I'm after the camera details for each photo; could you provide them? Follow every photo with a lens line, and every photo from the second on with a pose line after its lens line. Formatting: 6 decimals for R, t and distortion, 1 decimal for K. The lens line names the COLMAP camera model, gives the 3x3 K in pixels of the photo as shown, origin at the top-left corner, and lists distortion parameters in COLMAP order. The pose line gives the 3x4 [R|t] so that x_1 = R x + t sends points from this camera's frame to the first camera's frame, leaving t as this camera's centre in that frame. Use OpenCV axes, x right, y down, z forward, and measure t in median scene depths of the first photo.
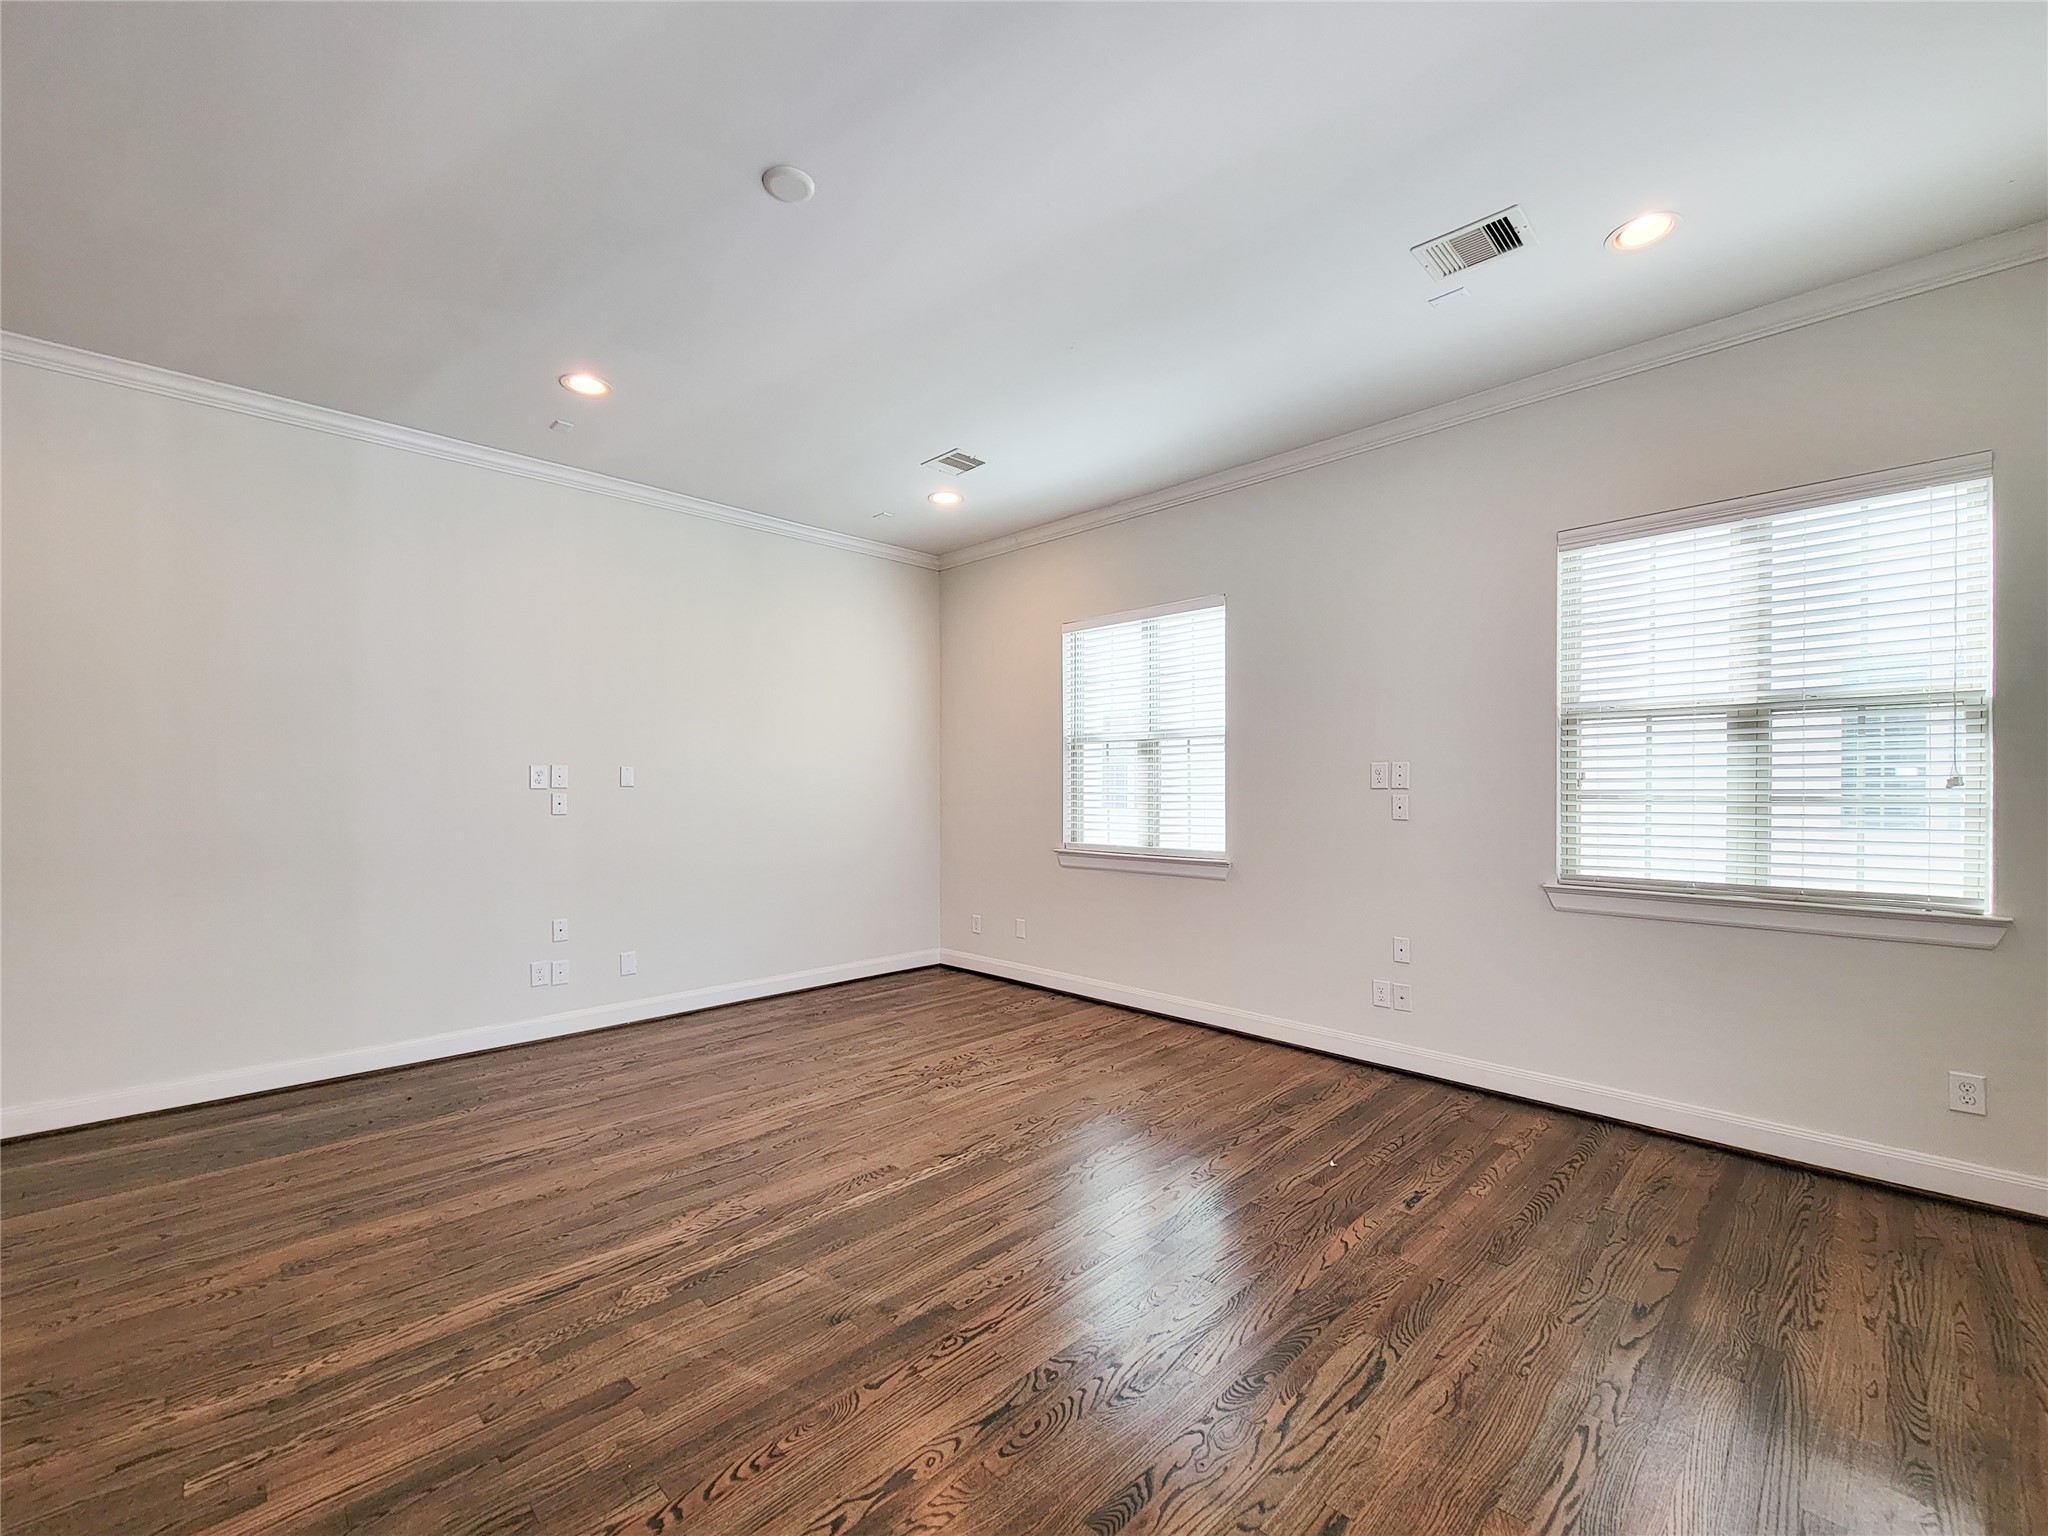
lens RADIAL K [[853.1, 0, 1020.2], [0, 853.1, 778.5], [0, 0, 1]] dist [0.008423, -0.003450]
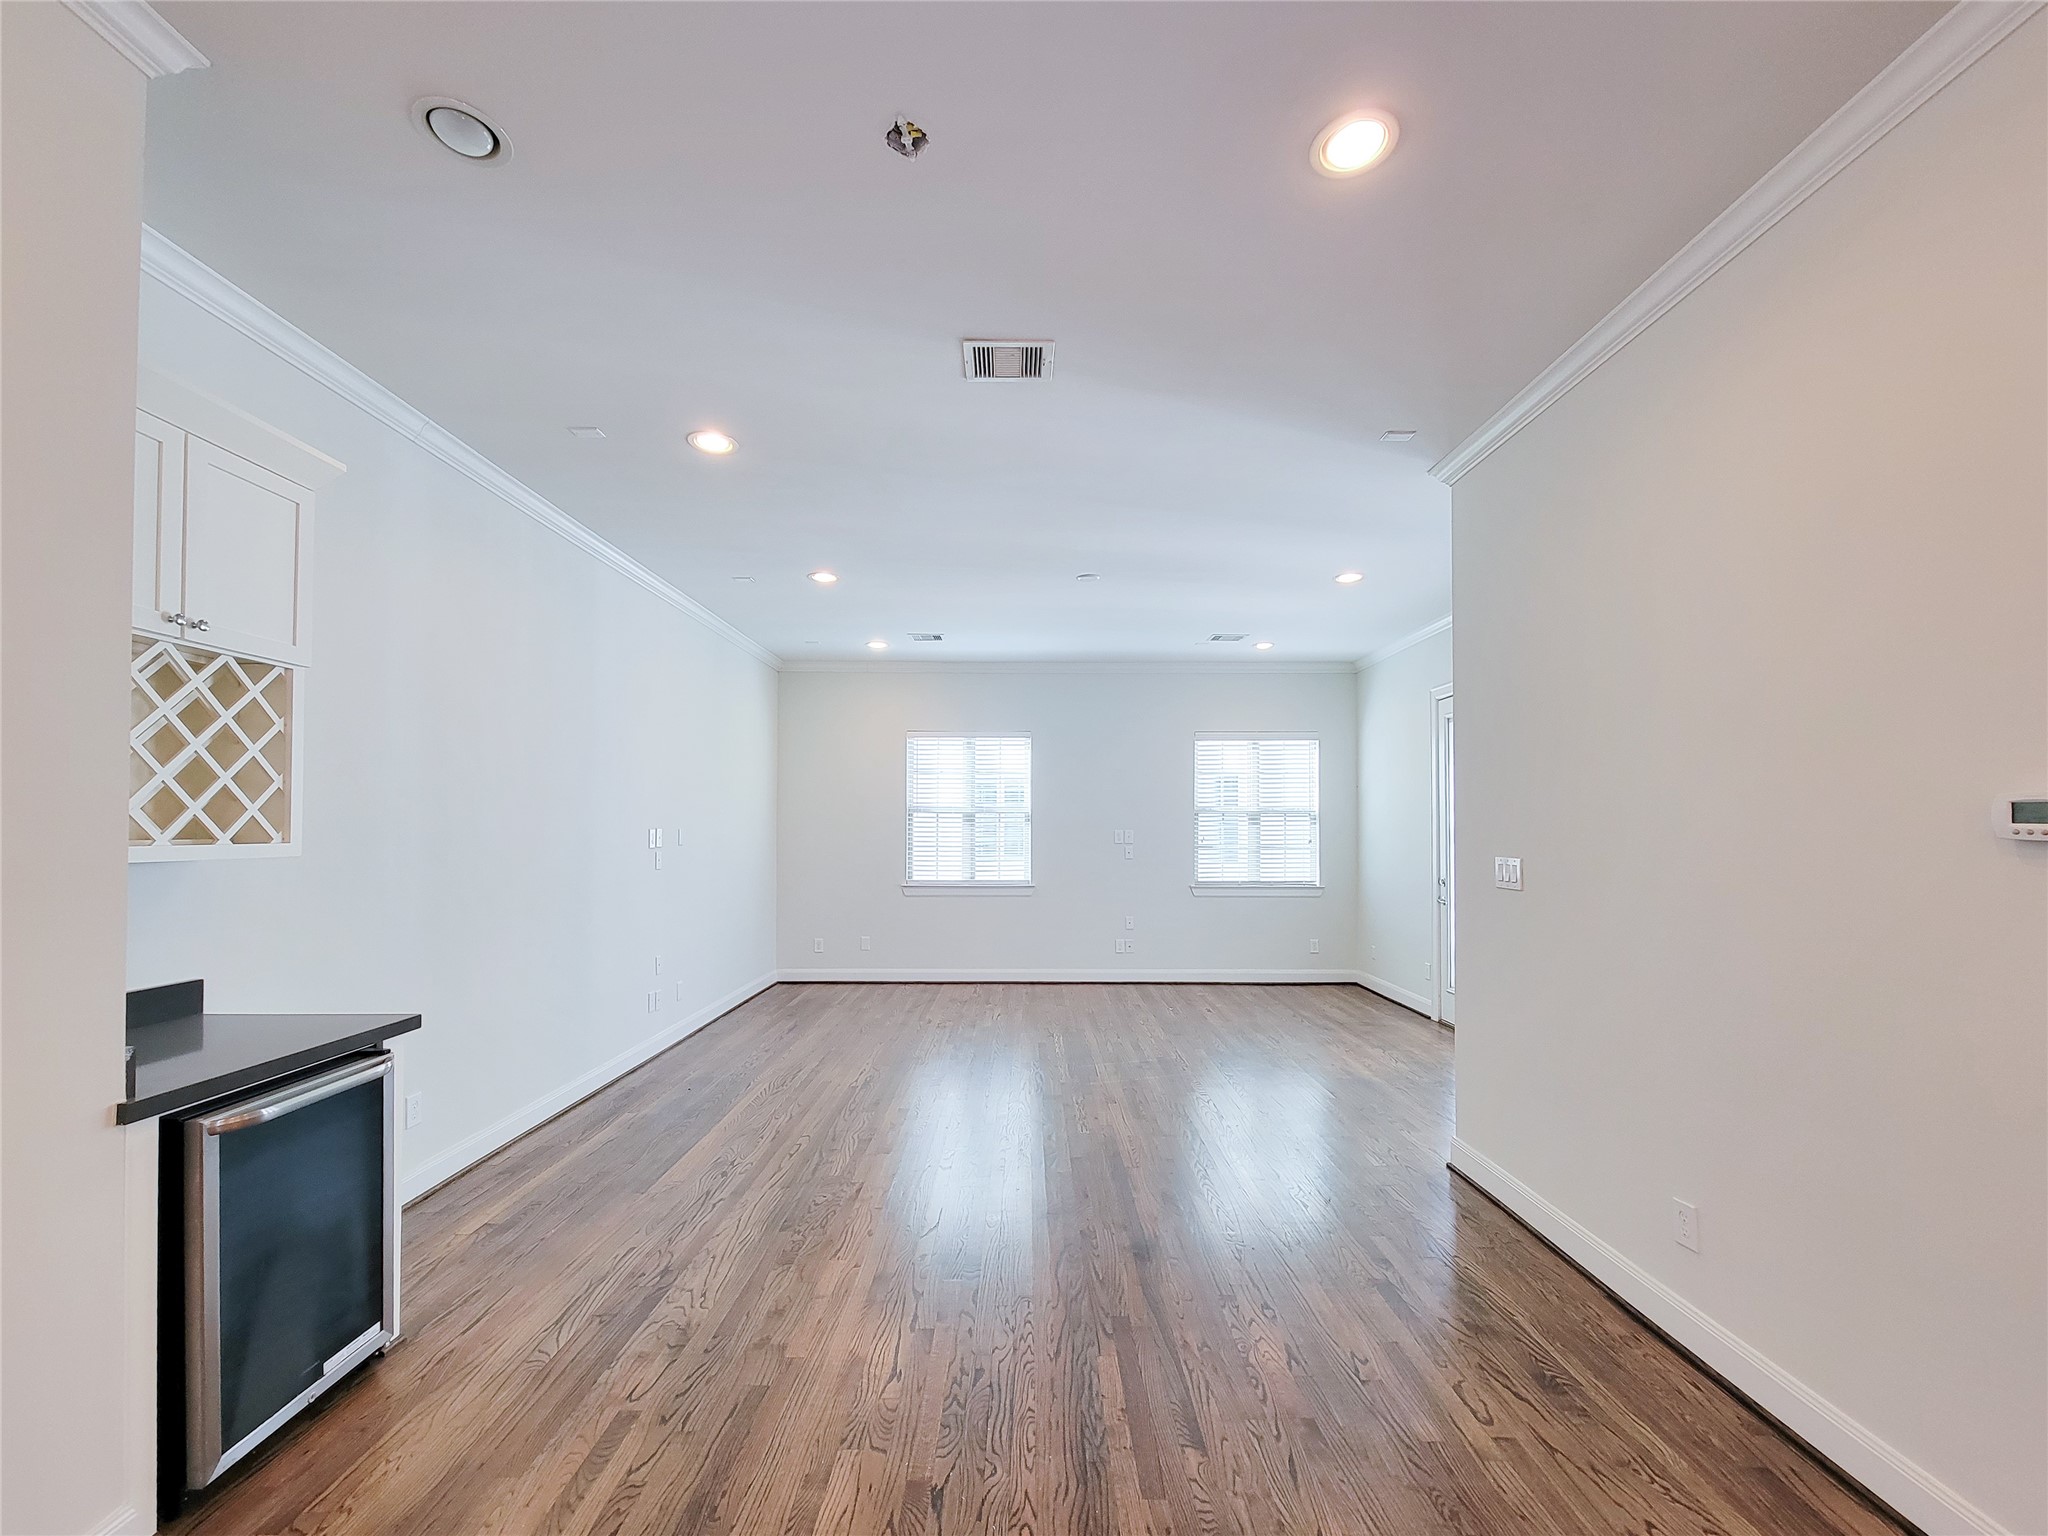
lens RADIAL K [[853.1, 0, 1019.8], [0, 853.1, 822.5], [0, 0, 1]] dist [0.008423, -0.003450]
pose [[0.702123, 0.008248, 0.712008, -1.340648], [-0.010204, 0.999947, -0.001521, -0.037497], [-0.711983, -0.006197, 0.702170, -0.283545]]
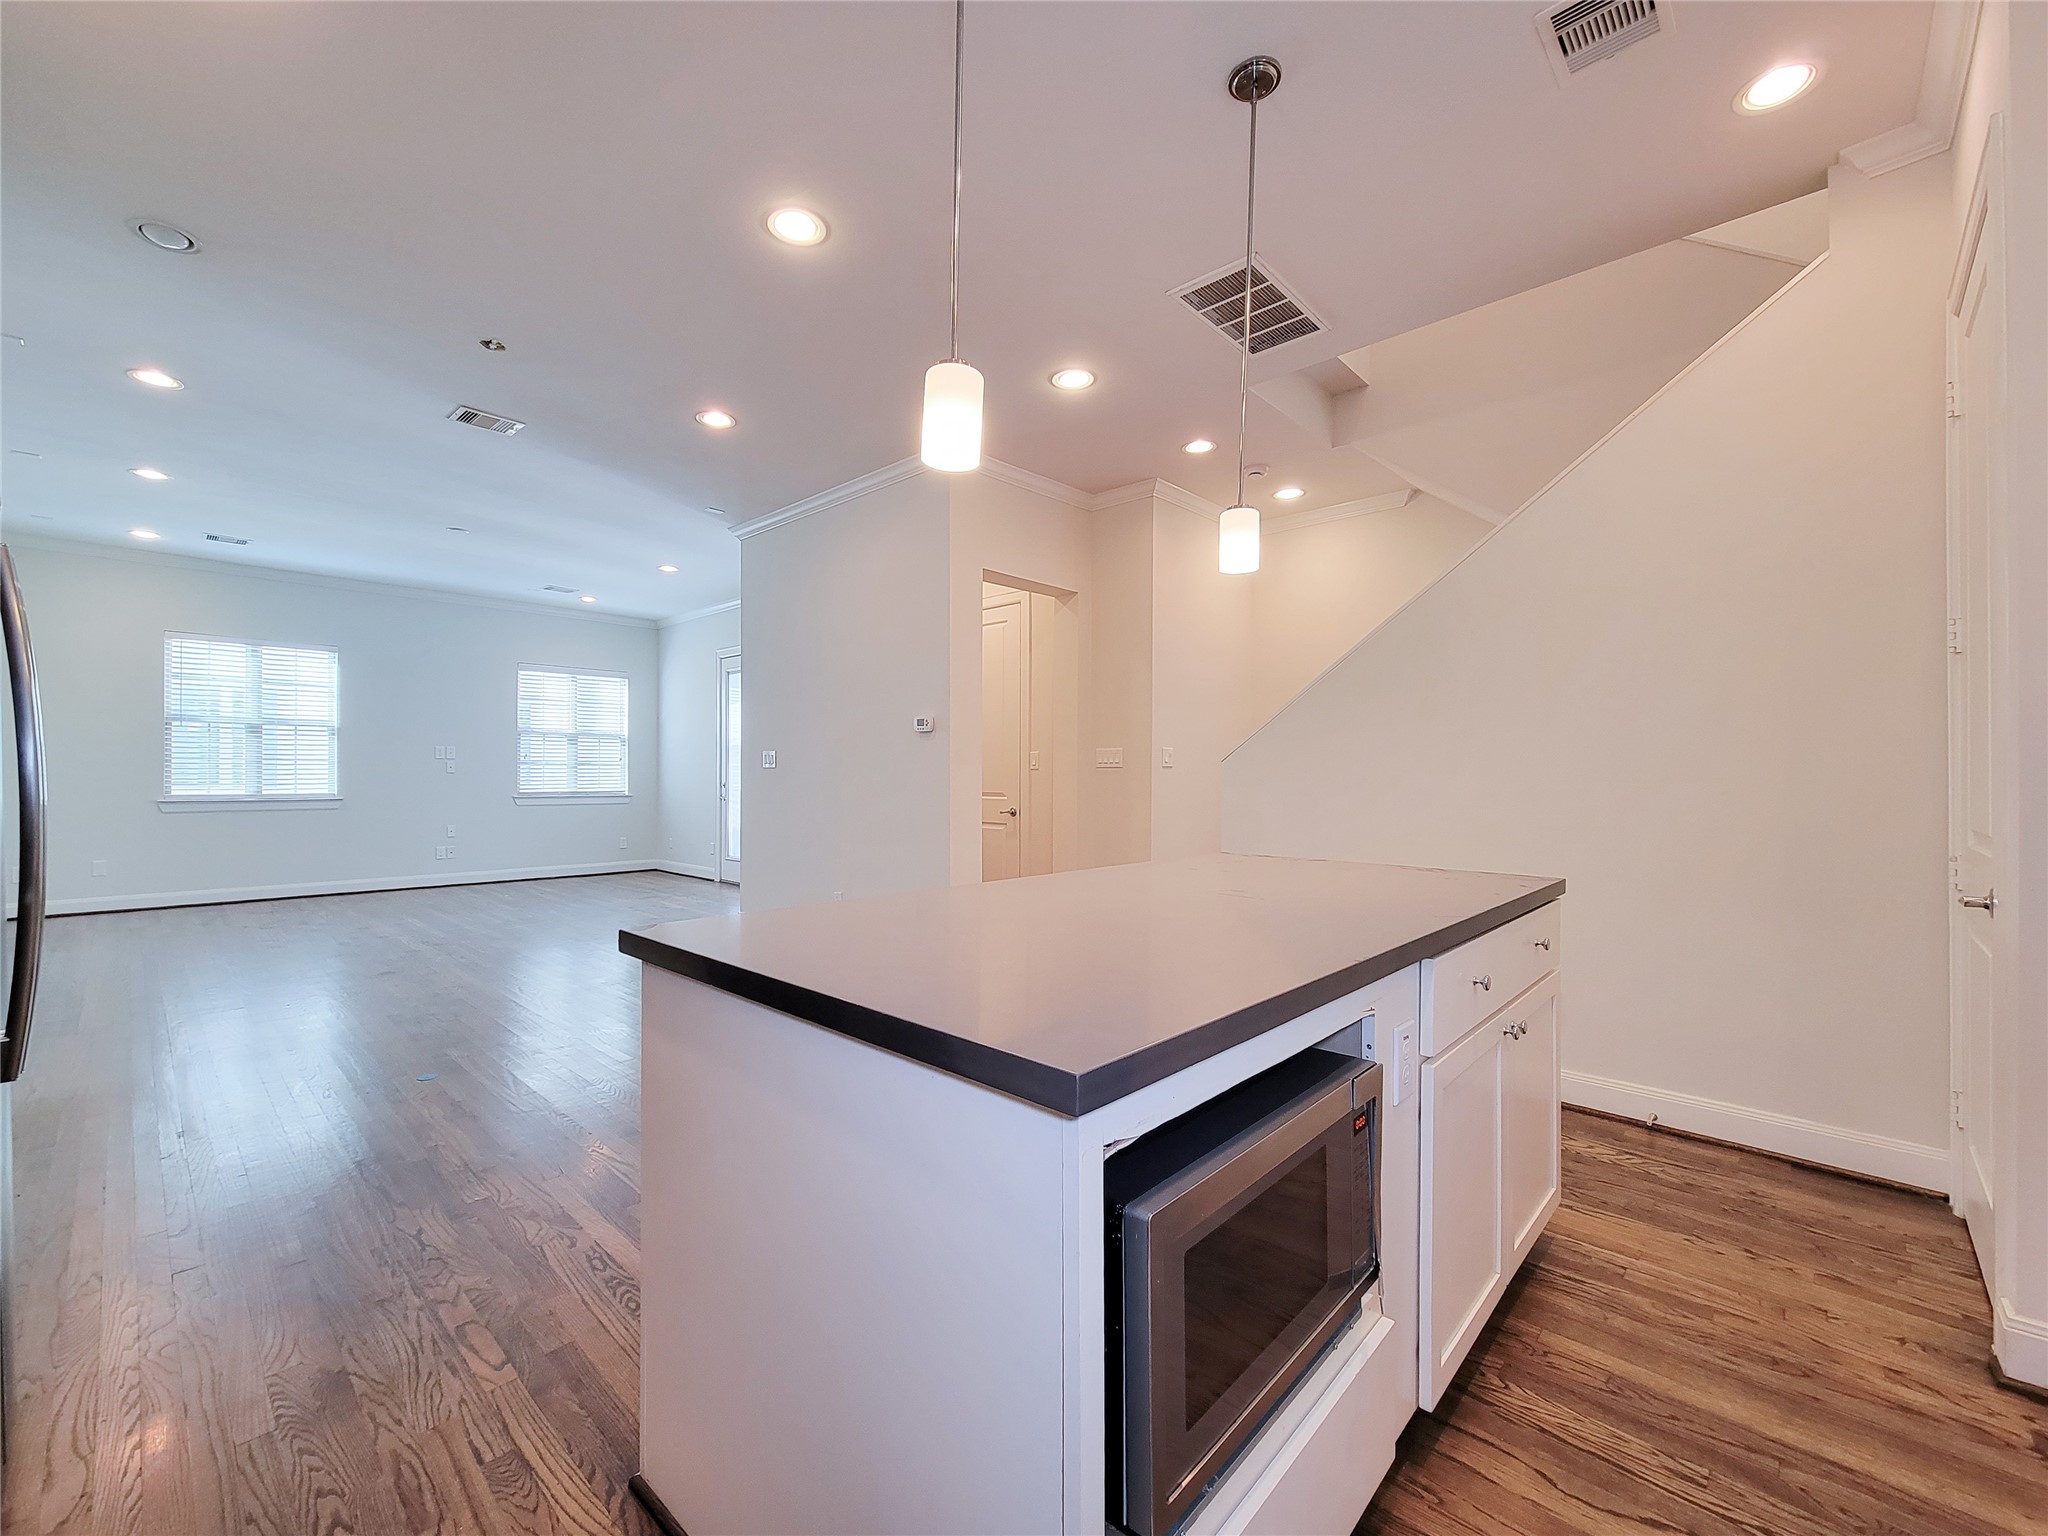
lens RADIAL K [[853.1, 0, 1016.0], [0, 853.1, 776.6], [0, 0, 1]] dist [0.008423, -0.003450]
pose [[-0.036804, -0.001049, 0.999322, -2.078853], [-0.016545, 0.999863, 0.000441, 0.037143], [-0.999186, -0.016517, -0.036816, -0.451404]]
